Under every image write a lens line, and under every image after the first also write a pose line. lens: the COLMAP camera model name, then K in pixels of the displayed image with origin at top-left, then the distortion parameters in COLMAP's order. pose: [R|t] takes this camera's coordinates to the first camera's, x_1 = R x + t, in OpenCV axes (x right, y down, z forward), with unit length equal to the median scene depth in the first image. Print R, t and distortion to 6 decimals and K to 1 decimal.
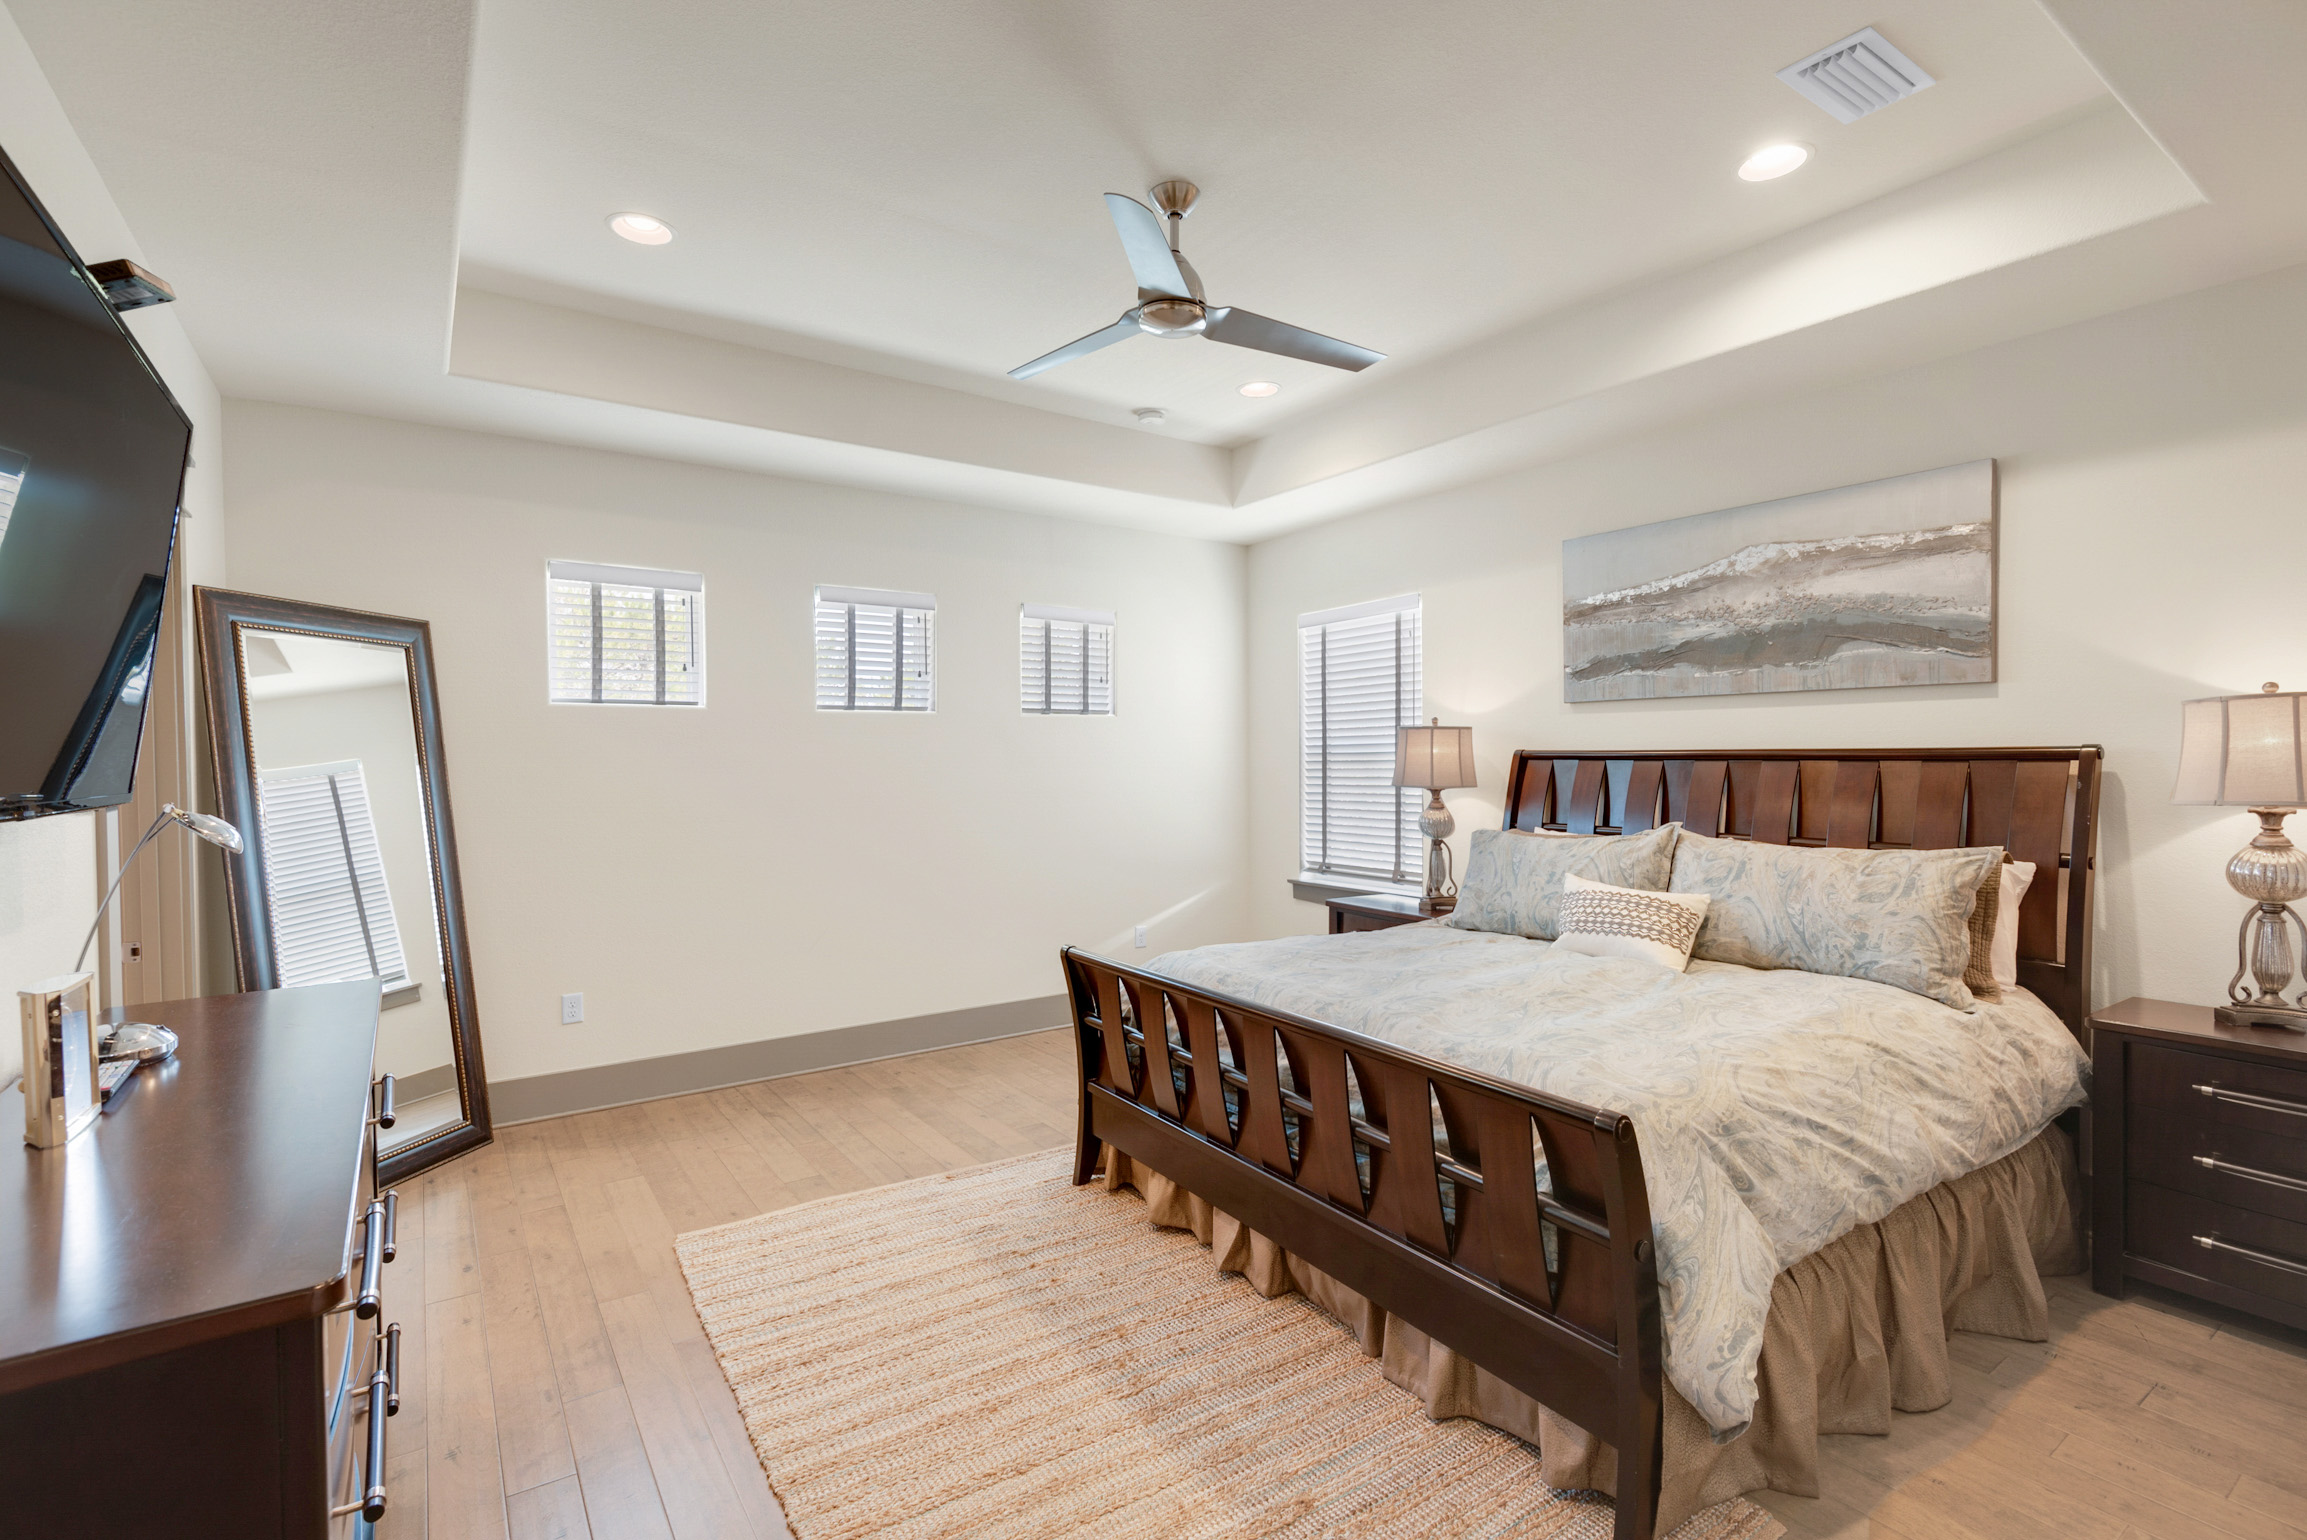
lens RADIAL K [[1039.2, 0, 1039.5], [0, 1039.2, 774.7], [0, 0, 1]] dist [0.001835, -0.000205]
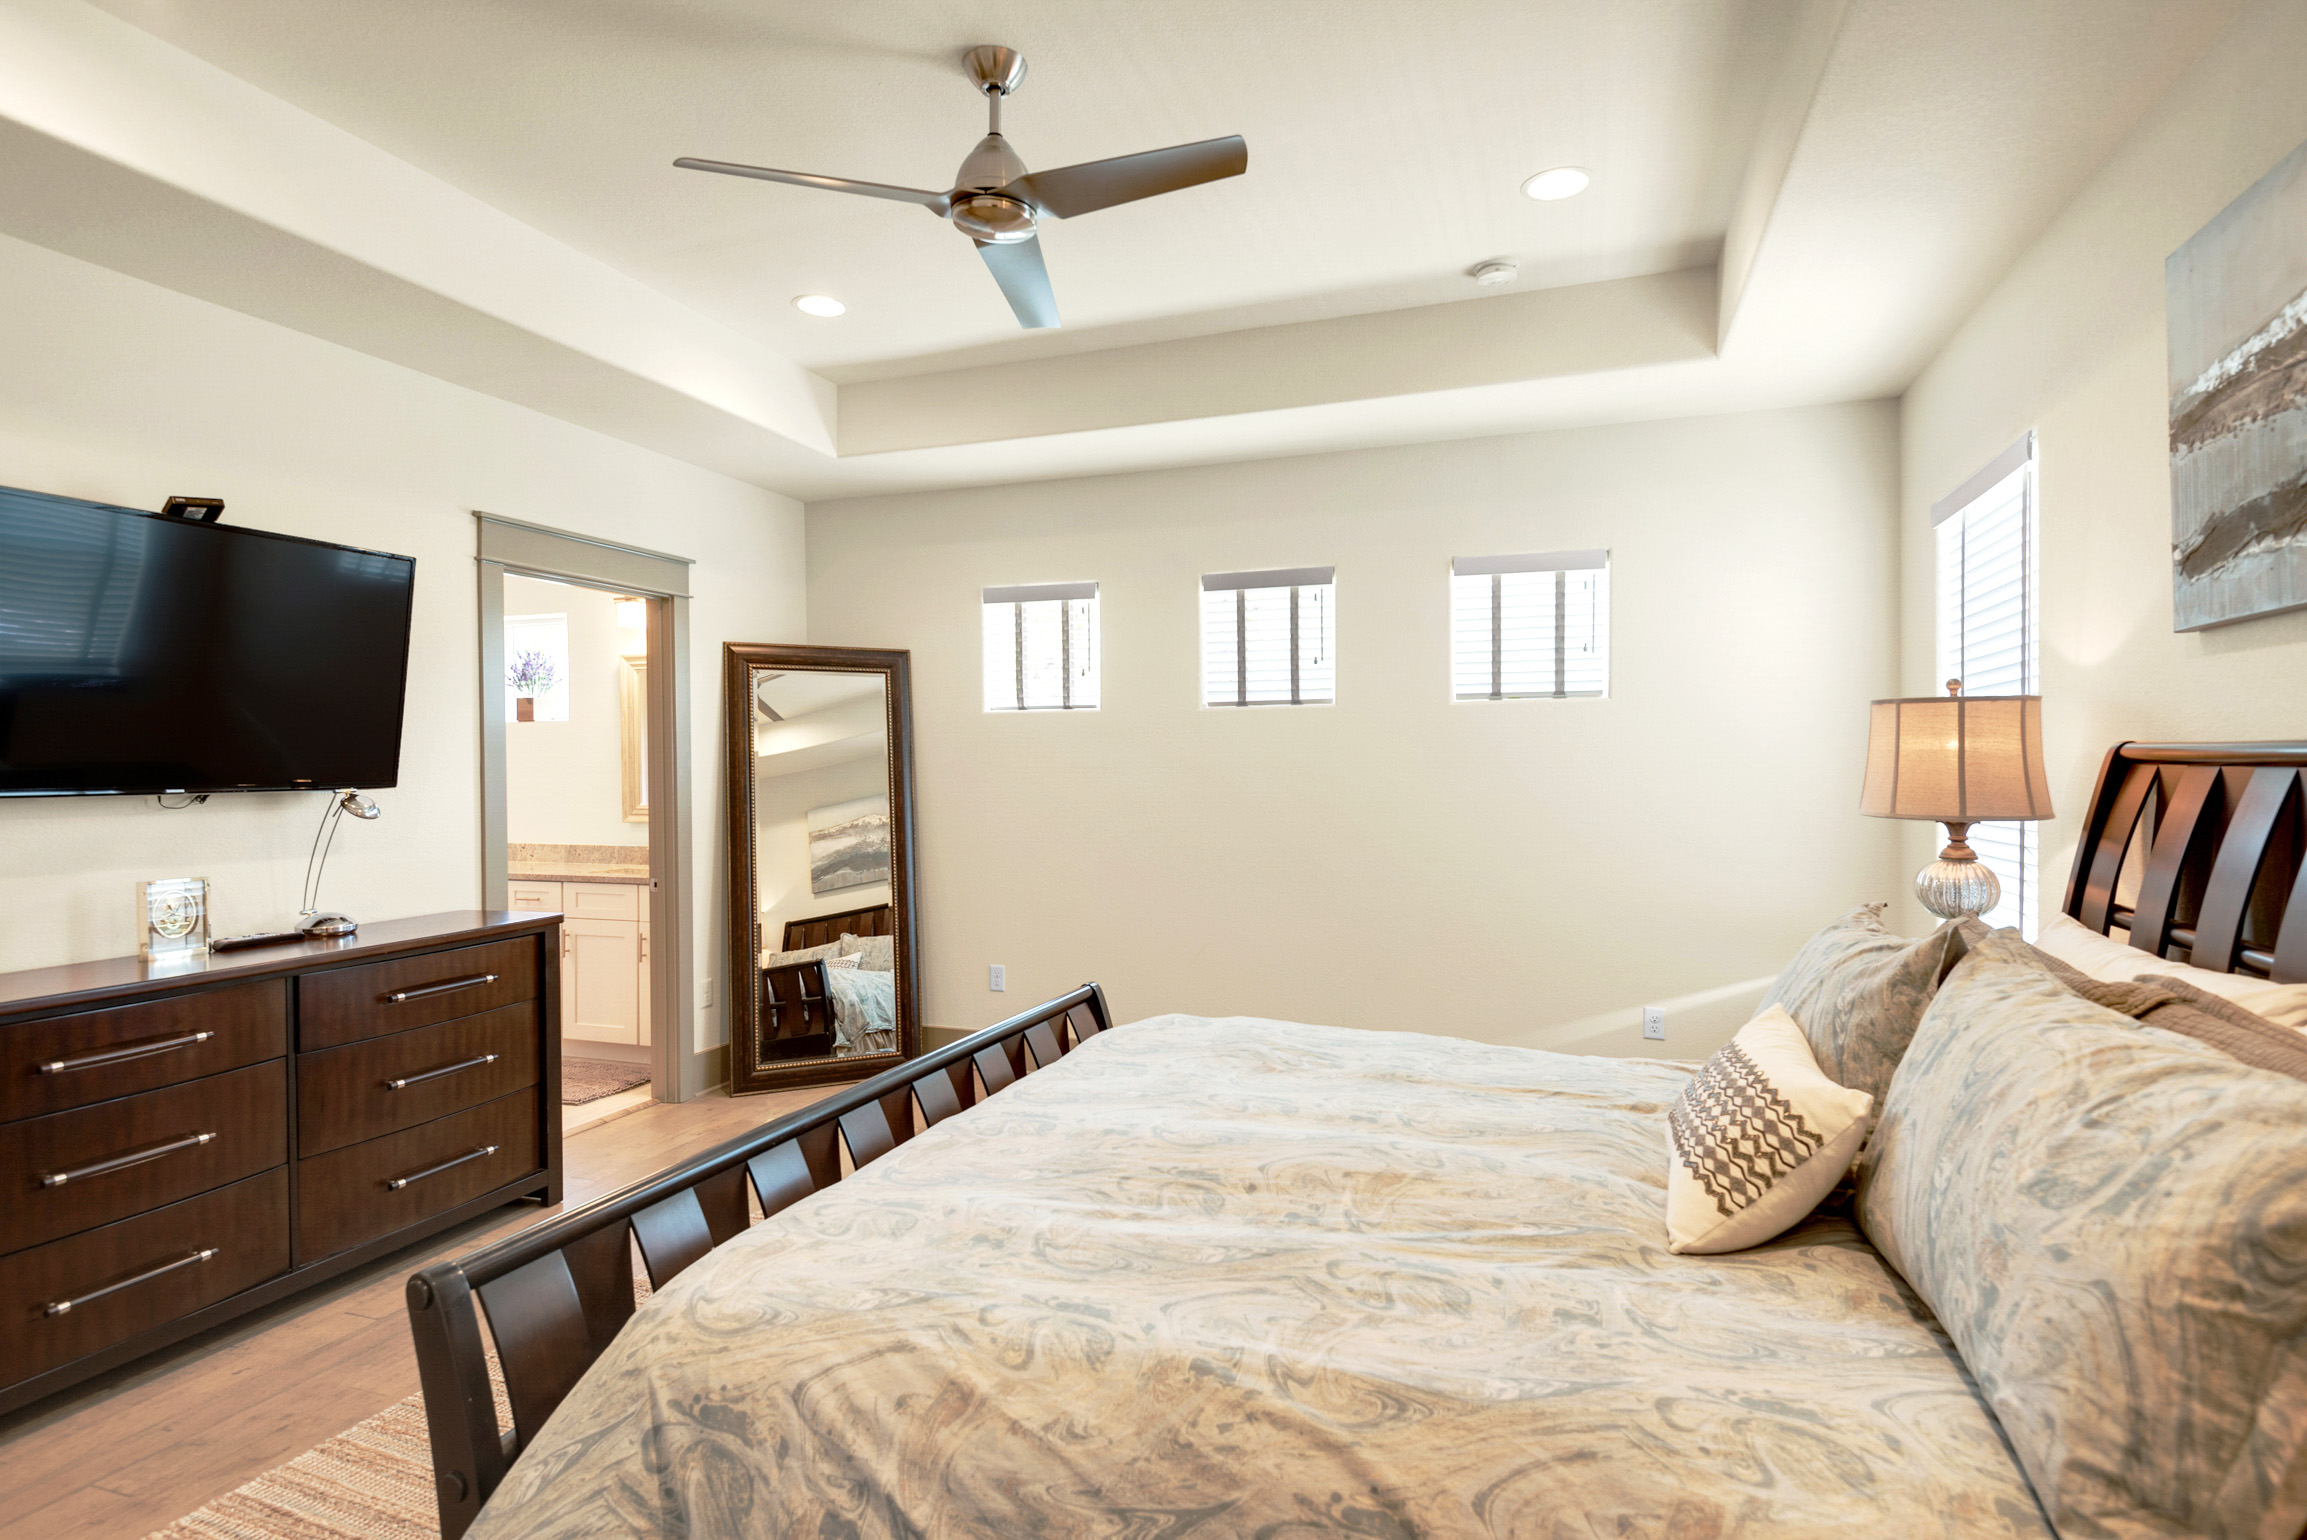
lens RADIAL K [[1137.2, 0, 1157.2], [0, 1137.2, 769.1], [0, 0, 1]] dist [0.011513, -0.002149]
pose [[0.622670, 0.005636, -0.782464, 0.614907], [-0.008156, 0.999966, 0.000713, -0.009099], [0.782442, 0.005938, 0.622695, 0.374952]]
